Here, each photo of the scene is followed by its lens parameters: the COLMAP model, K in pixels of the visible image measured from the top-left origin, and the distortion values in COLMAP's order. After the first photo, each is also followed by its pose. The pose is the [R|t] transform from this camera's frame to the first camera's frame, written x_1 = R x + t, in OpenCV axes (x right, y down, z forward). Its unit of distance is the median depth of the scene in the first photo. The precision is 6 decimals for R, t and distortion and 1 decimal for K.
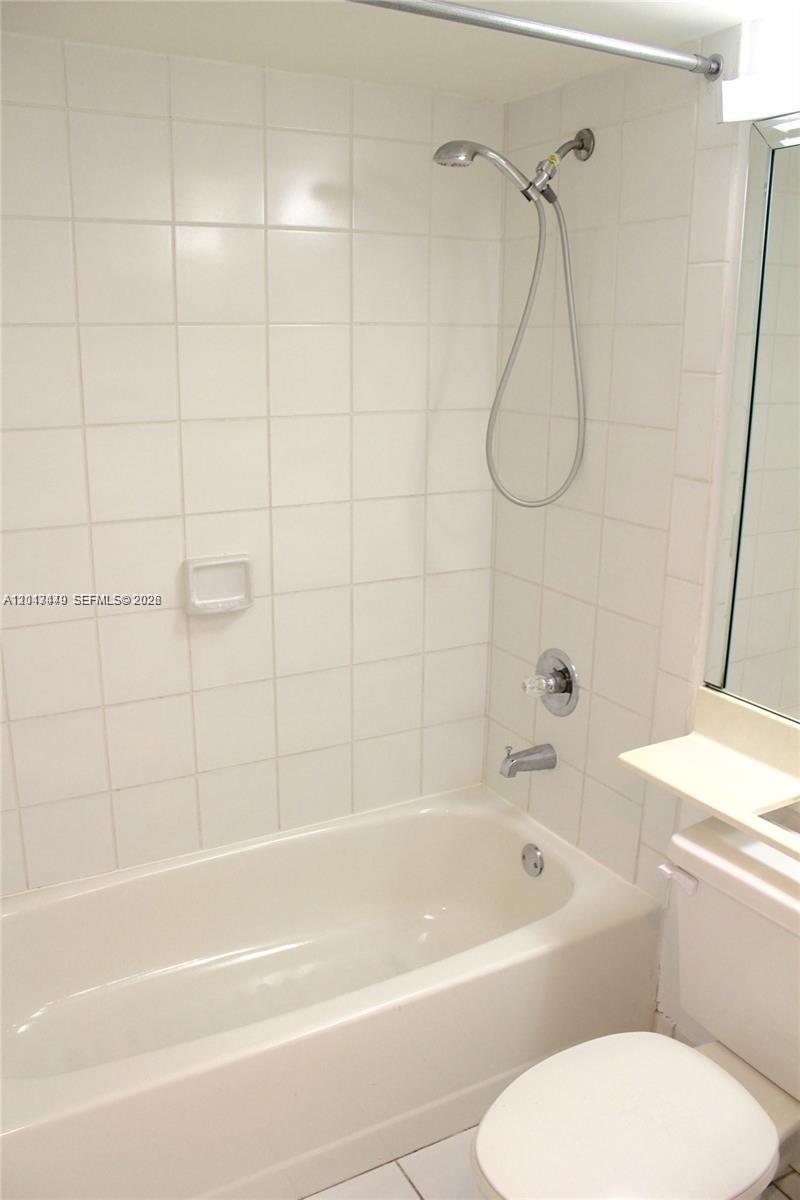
lens RADIAL K [[999.3, 0, 400.0], [0, 999.3, 600.0], [0, 0, 1]] dist [-0.165122, 0.155224]
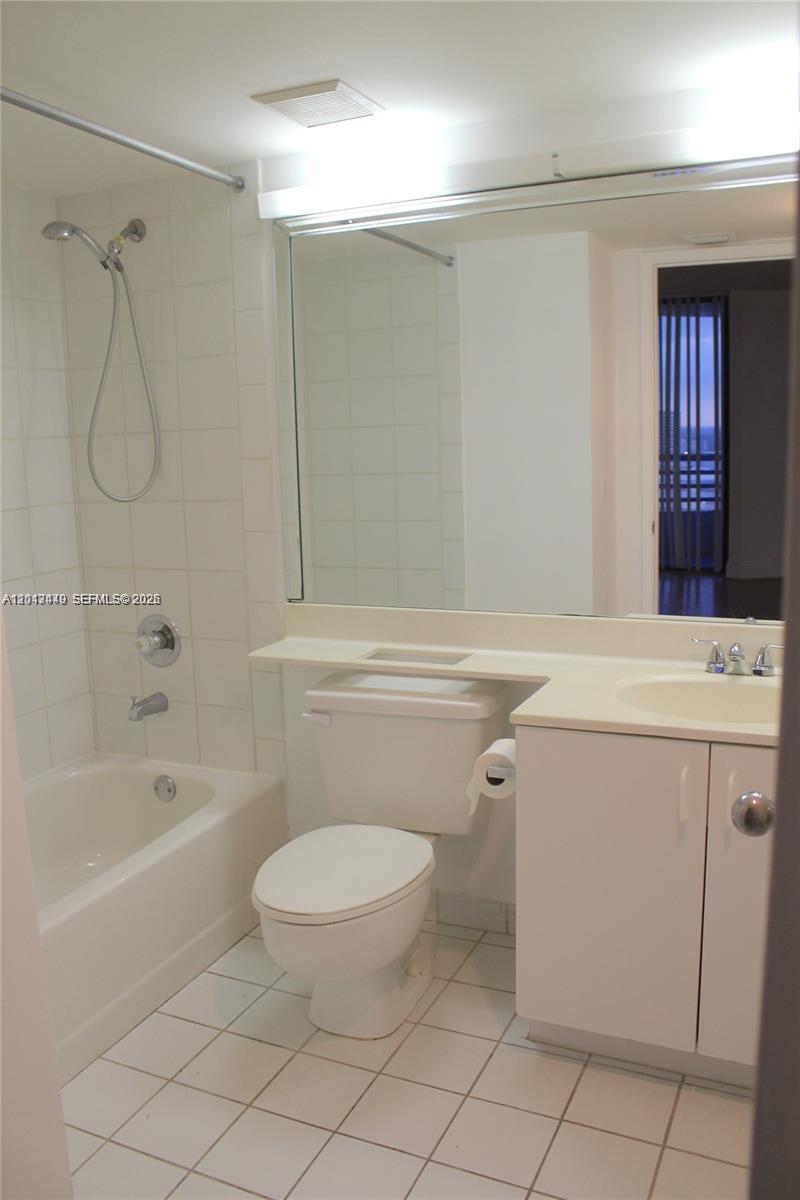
lens RADIAL K [[999.3, 0, 400.0], [0, 999.3, 600.0], [0, 0, 1]] dist [-0.165122, 0.155224]
pose [[0.799443, -0.133650, 0.585686, -0.362407], [0.192263, 0.980581, -0.038671, 0.153992], [-0.569144, 0.143521, 0.809615, -0.228417]]
